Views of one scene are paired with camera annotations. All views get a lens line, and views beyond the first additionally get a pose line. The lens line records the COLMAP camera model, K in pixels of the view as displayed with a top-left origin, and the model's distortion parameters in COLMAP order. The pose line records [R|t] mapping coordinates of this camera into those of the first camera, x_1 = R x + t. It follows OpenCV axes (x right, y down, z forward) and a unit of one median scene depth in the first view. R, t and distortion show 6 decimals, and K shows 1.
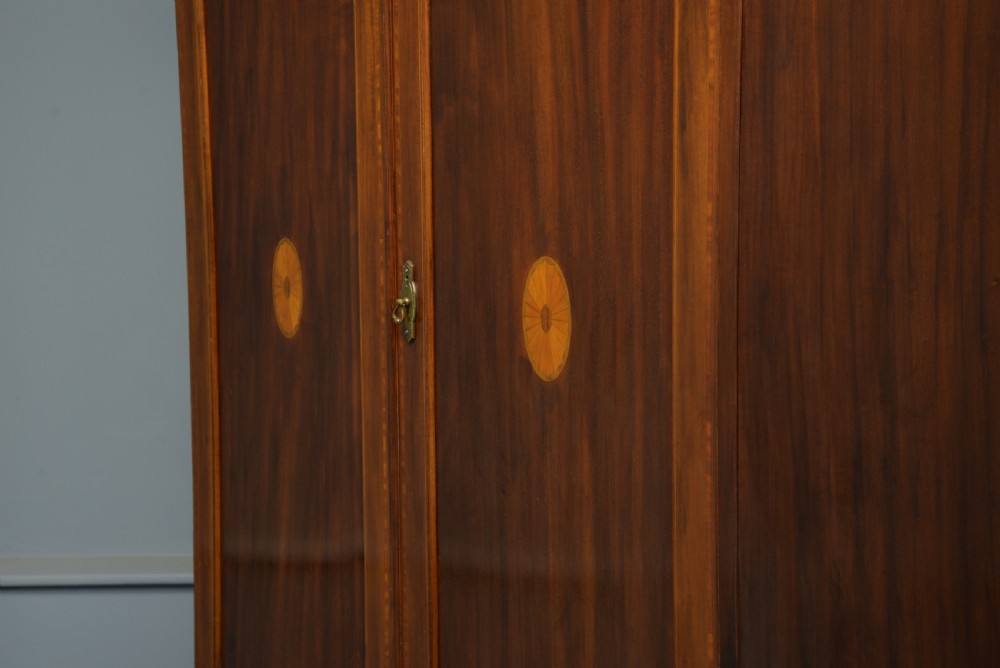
lens RADIAL K [[1814.4, 0, 476.0], [0, 1814.4, 344.1], [0, 0, 1]] dist [0.463836, 0.000000]
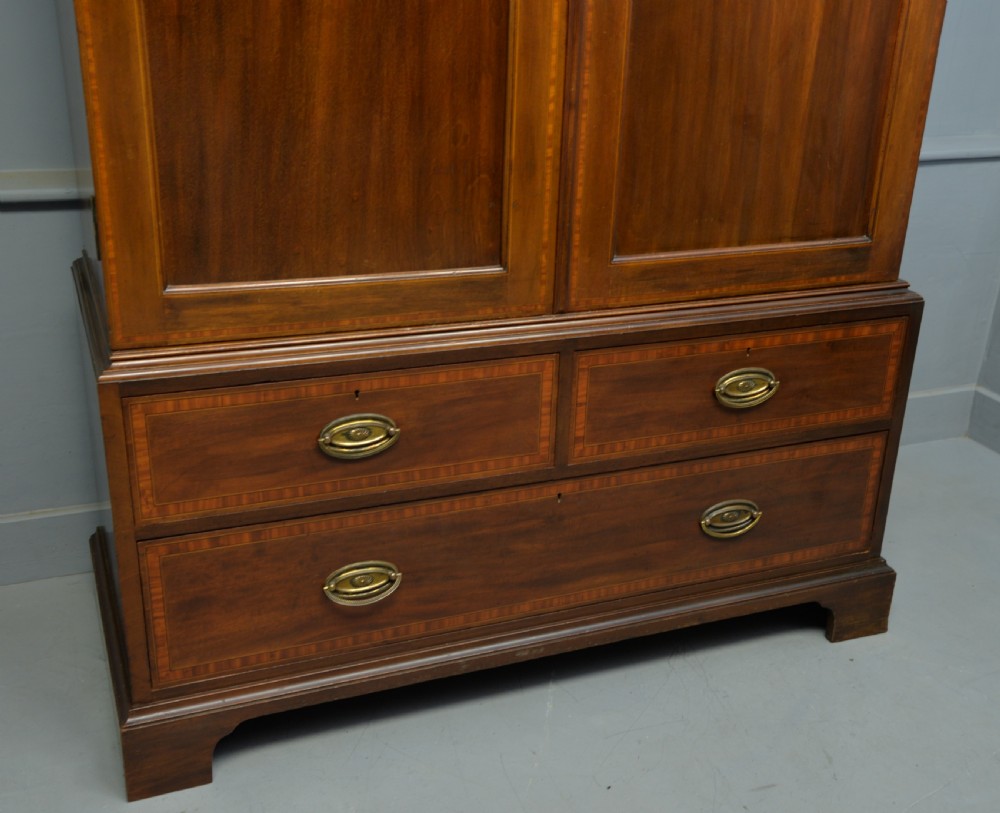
lens RADIAL K [[1191.9, 0, 529.5], [0, 1191.9, 425.9], [0, 0, 1]] dist [0.041971, 0.000000]
pose [[0.181982, -0.371360, 0.910480, -0.830472], [0.064116, 0.928453, 0.365876, 0.070026], [-0.981209, -0.008207, 0.192772, 1.008140]]
